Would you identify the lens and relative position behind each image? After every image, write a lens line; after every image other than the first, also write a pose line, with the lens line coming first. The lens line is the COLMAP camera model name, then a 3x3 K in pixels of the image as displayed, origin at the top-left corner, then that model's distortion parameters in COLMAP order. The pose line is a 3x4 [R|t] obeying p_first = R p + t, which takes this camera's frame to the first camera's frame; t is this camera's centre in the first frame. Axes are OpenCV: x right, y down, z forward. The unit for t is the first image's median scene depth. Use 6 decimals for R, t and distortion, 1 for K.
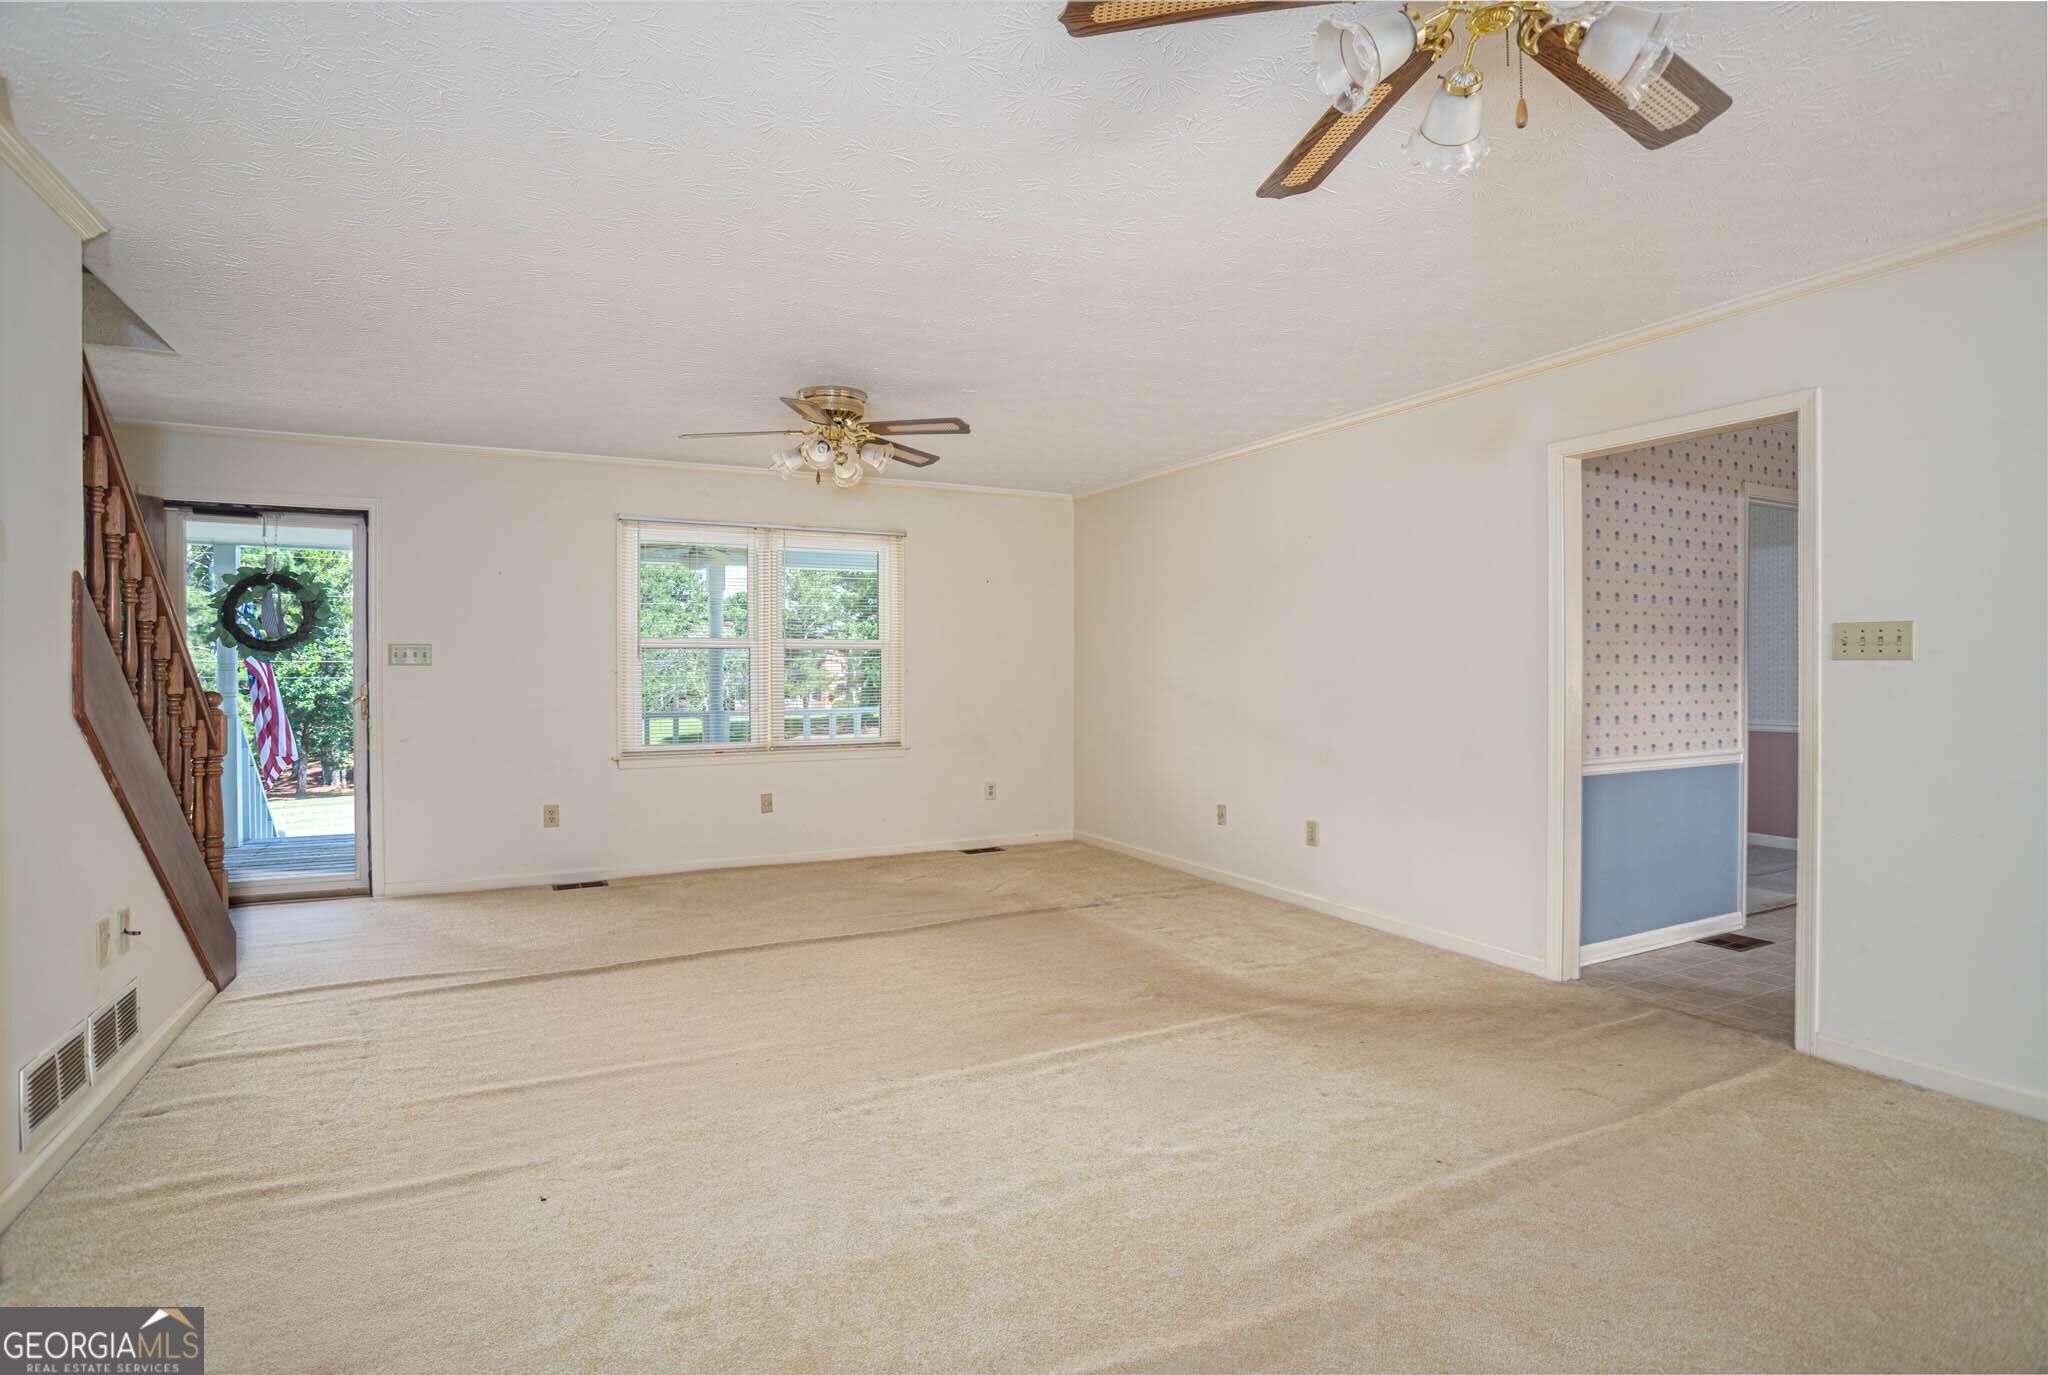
lens RADIAL K [[1031.8, 0, 1025.7], [0, 1031.8, 678.8], [0, 0, 1]] dist [-0.038507, 0.010969]
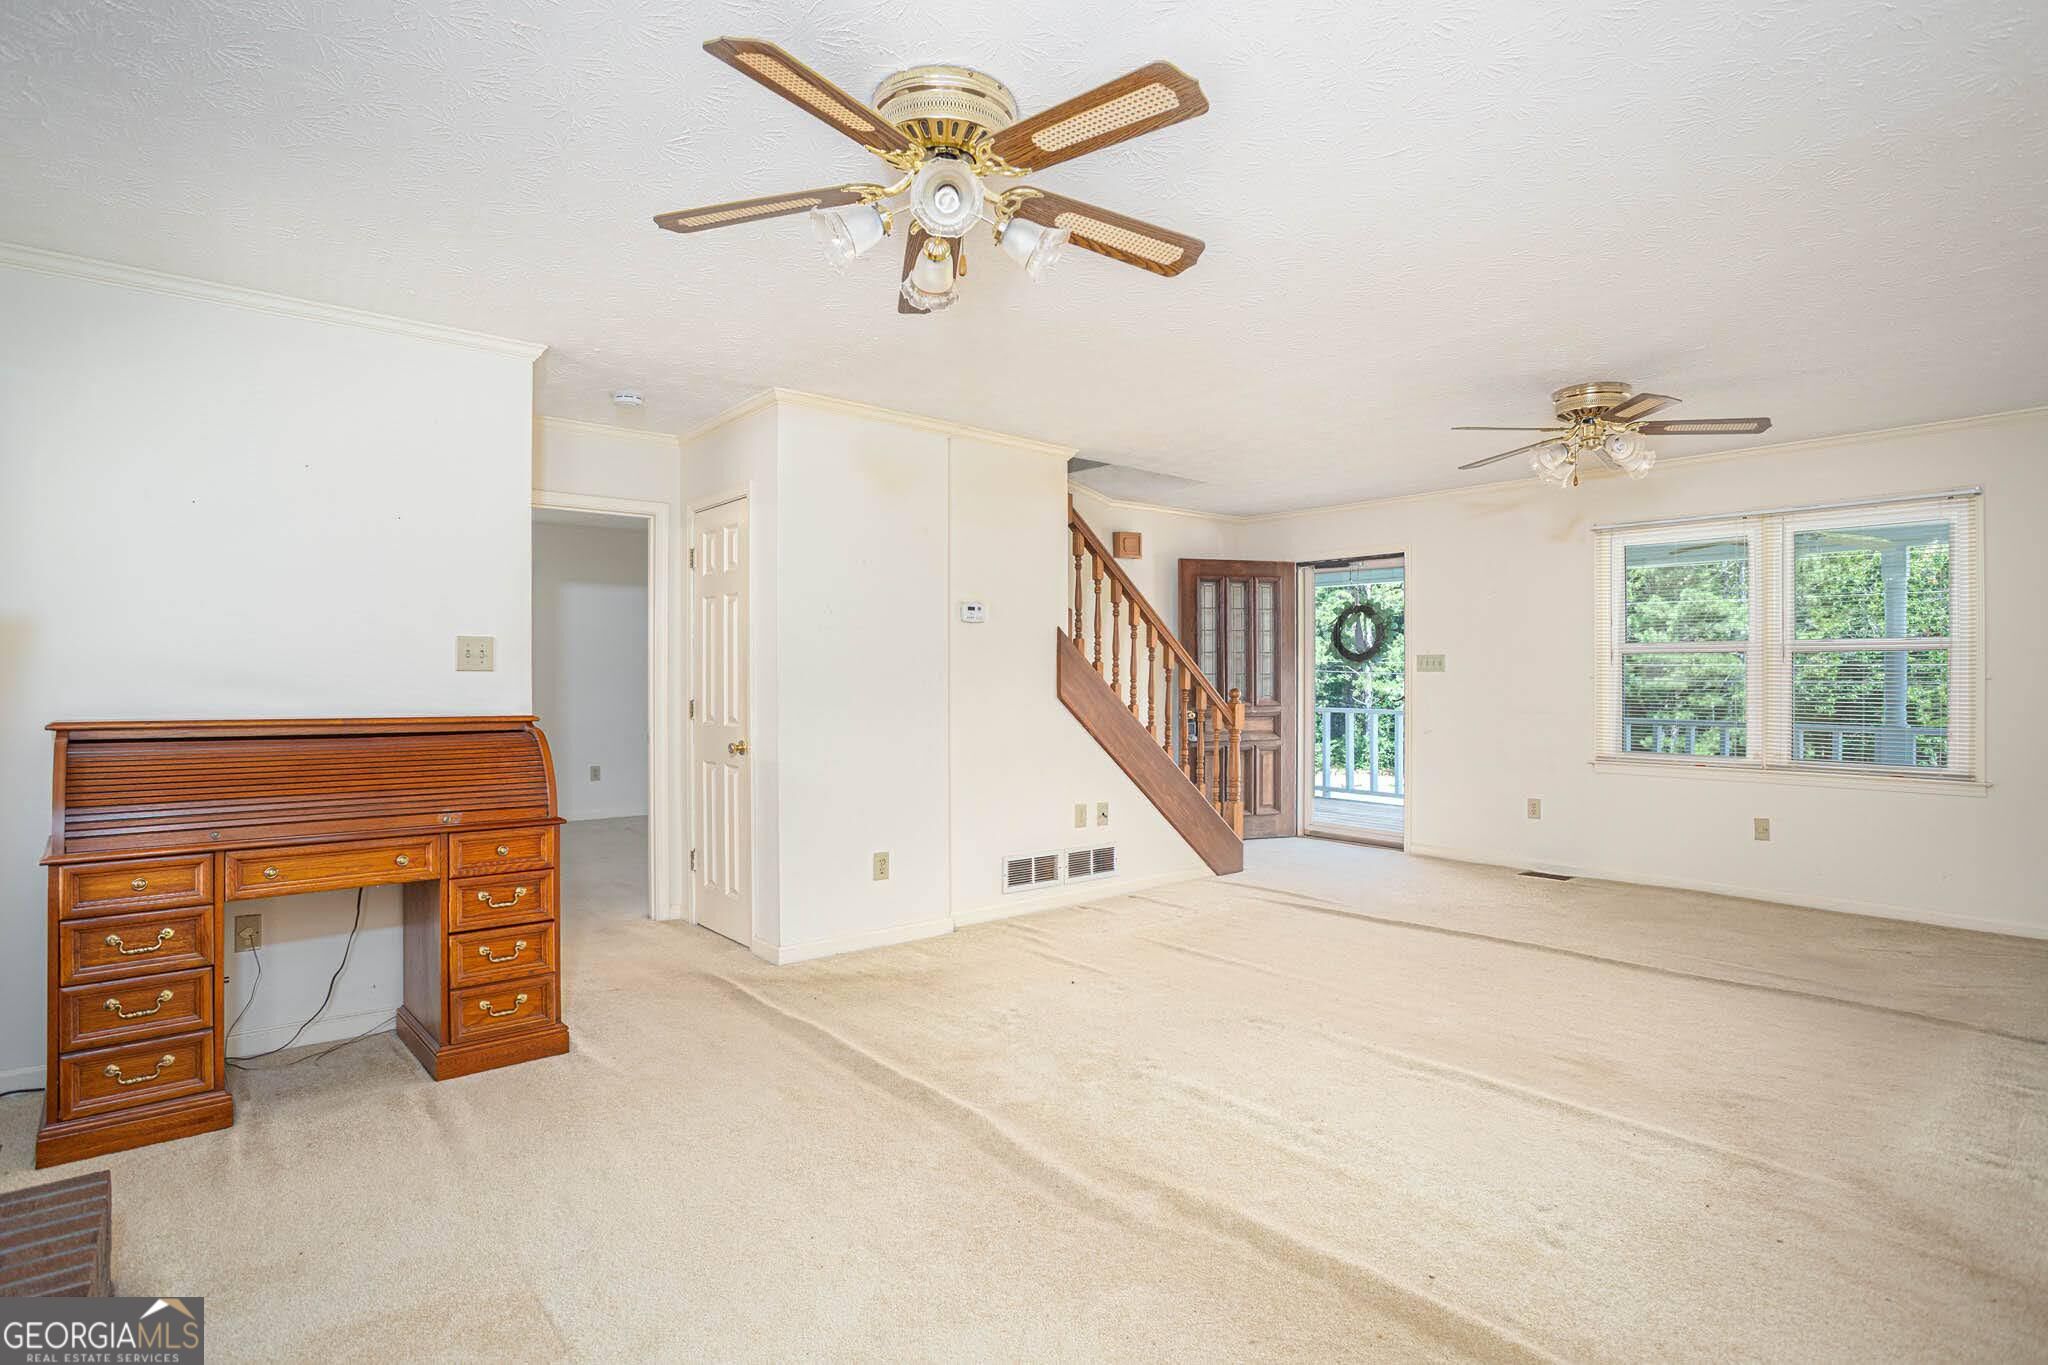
lens RADIAL K [[1031.8, 0, 1020.9], [0, 1031.8, 680.6], [0, 0, 1]] dist [-0.038507, 0.010969]
pose [[0.232343, 0.009885, -0.972584, 0.531214], [-0.011191, 0.999909, 0.007489, -0.005877], [0.972570, 0.009144, 0.232433, 0.224545]]
